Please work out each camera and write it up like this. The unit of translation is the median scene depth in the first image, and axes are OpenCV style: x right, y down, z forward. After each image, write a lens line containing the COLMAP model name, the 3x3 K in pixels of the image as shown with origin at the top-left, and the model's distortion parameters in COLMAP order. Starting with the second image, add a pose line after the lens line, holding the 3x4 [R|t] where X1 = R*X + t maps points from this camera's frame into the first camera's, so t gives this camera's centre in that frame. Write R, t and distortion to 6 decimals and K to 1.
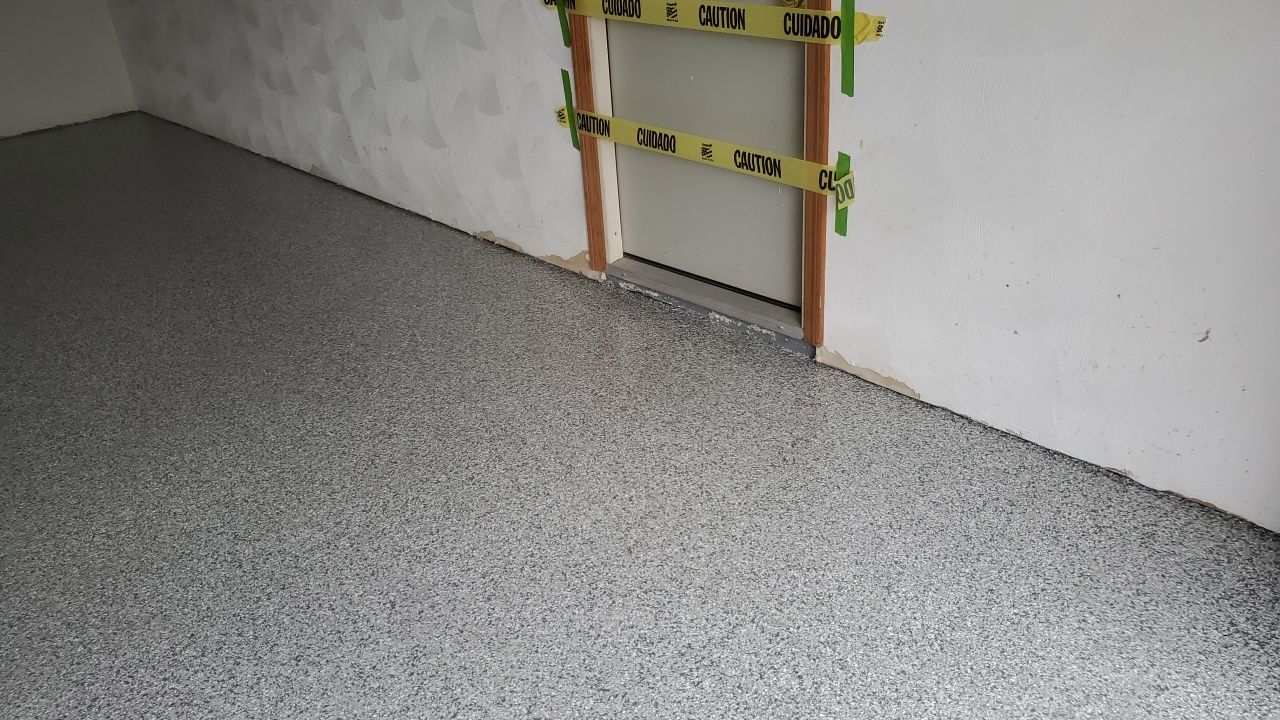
lens RADIAL K [[991.3, 0, 644.5], [0, 991.3, 351.2], [0, 0, 1]] dist [0.051694, -0.064217]
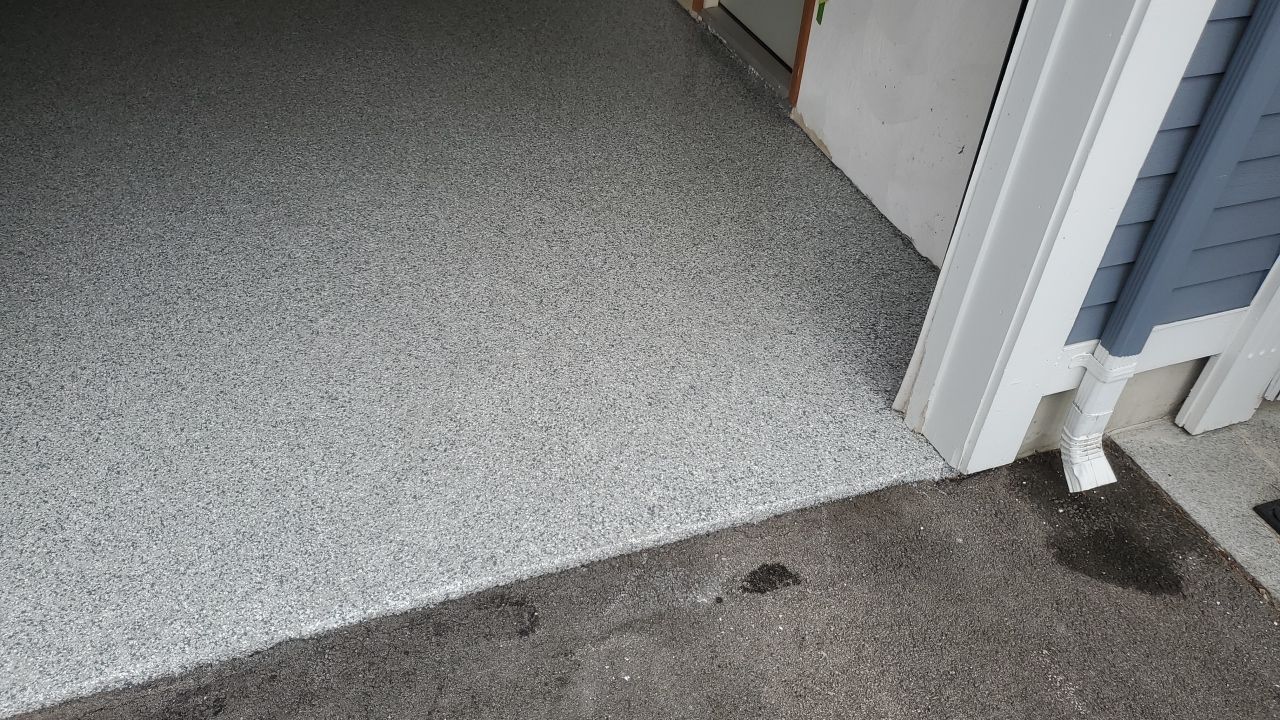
lens RADIAL K [[991.3, 0, 634.3], [0, 991.3, 367.7], [0, 0, 1]] dist [0.051694, -0.064217]
pose [[0.906373, 0.350399, -0.236025, 0.504078], [-0.281368, 0.917396, 0.281454, 0.000847], [0.315150, -0.188692, 0.930094, -0.452212]]
